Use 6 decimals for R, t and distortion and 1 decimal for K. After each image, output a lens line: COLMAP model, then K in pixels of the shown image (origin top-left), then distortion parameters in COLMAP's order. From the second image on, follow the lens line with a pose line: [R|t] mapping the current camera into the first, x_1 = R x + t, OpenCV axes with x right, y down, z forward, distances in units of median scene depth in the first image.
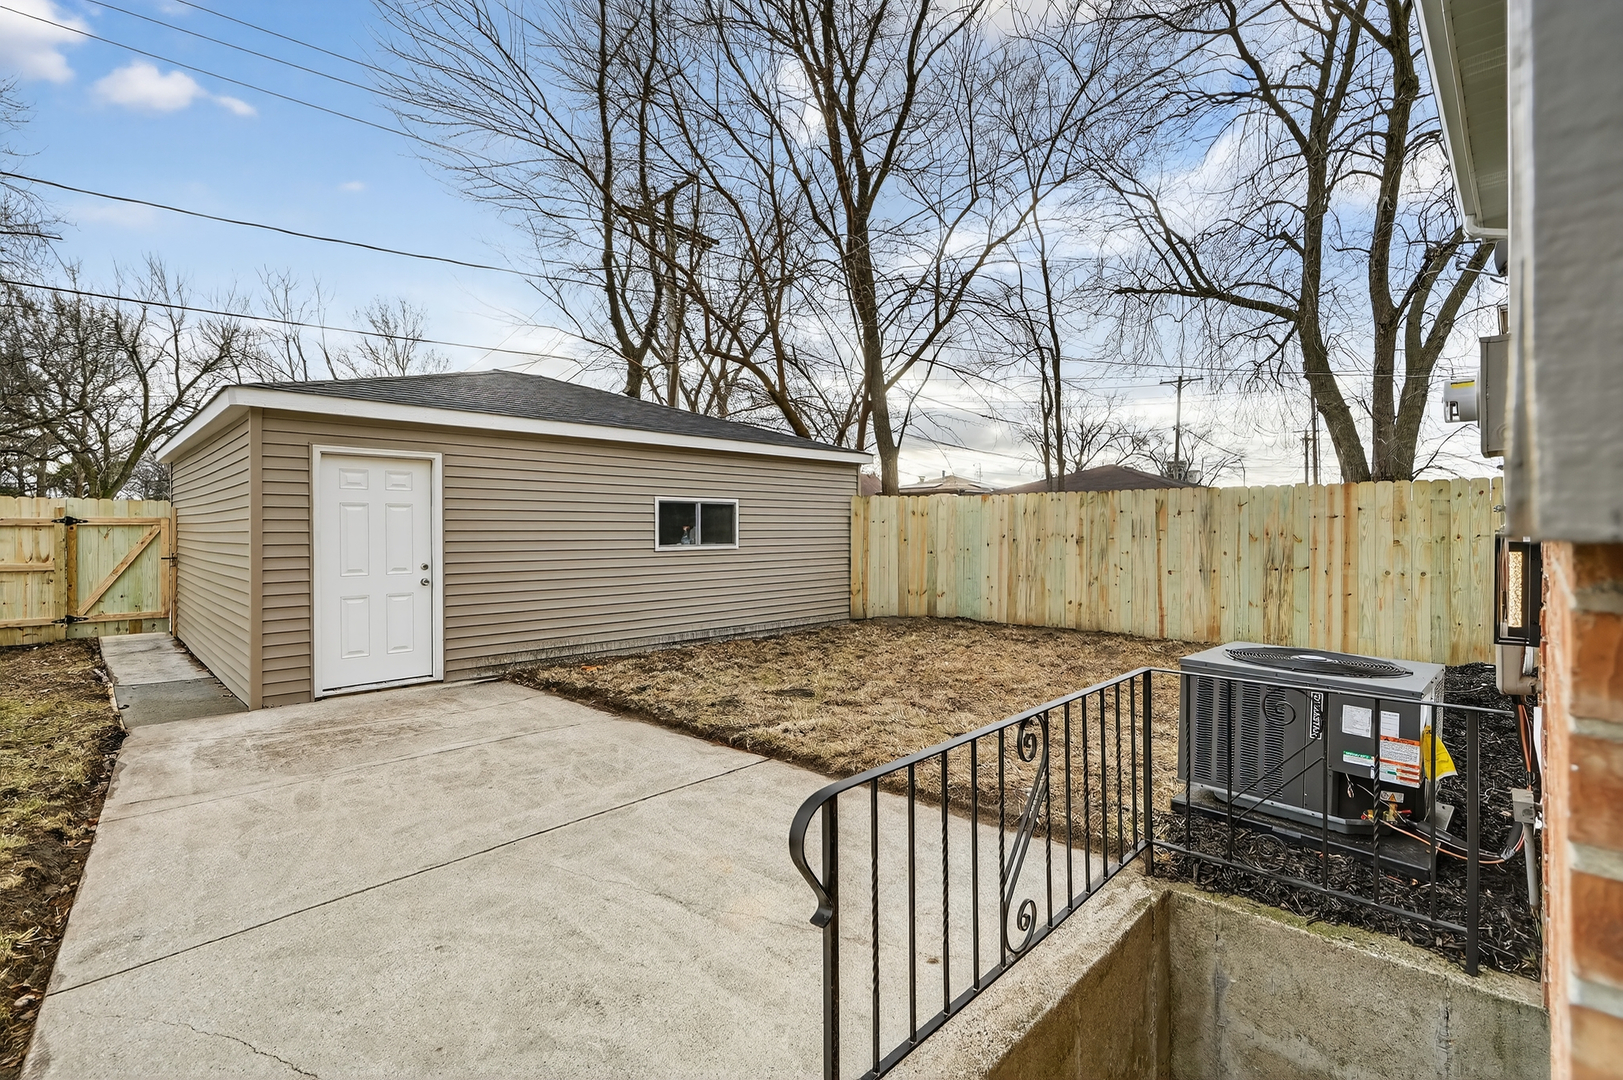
lens RADIAL K [[734.4, 0, 811.6], [0, 734.4, 529.5], [0, 0, 1]] dist [-0.002136, -0.000218]
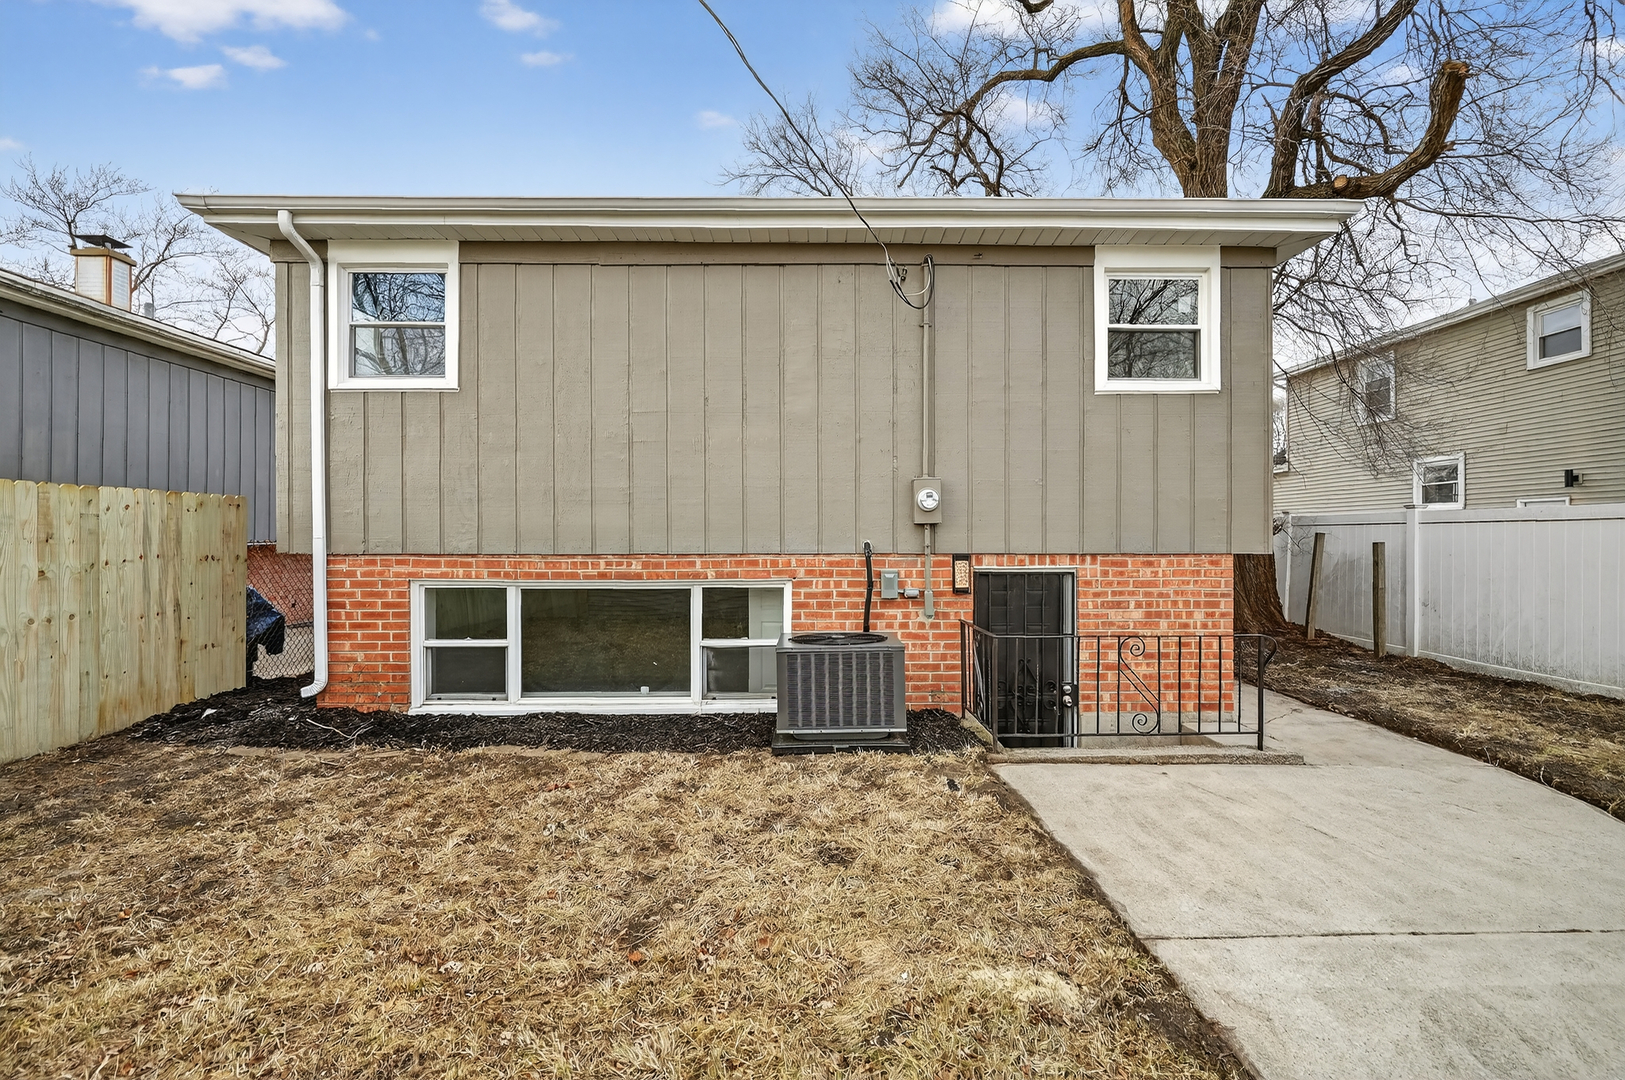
lens RADIAL K [[735.3, 0, 812.6], [0, 735.3, 529.5], [0, 0, 1]] dist [-0.002136, -0.000218]
pose [[-0.711822, 0.004970, 0.702343, -0.178782], [0.003243, 0.999988, -0.003789, -0.019023], [-0.702353, -0.000419, -0.711829, 0.987816]]
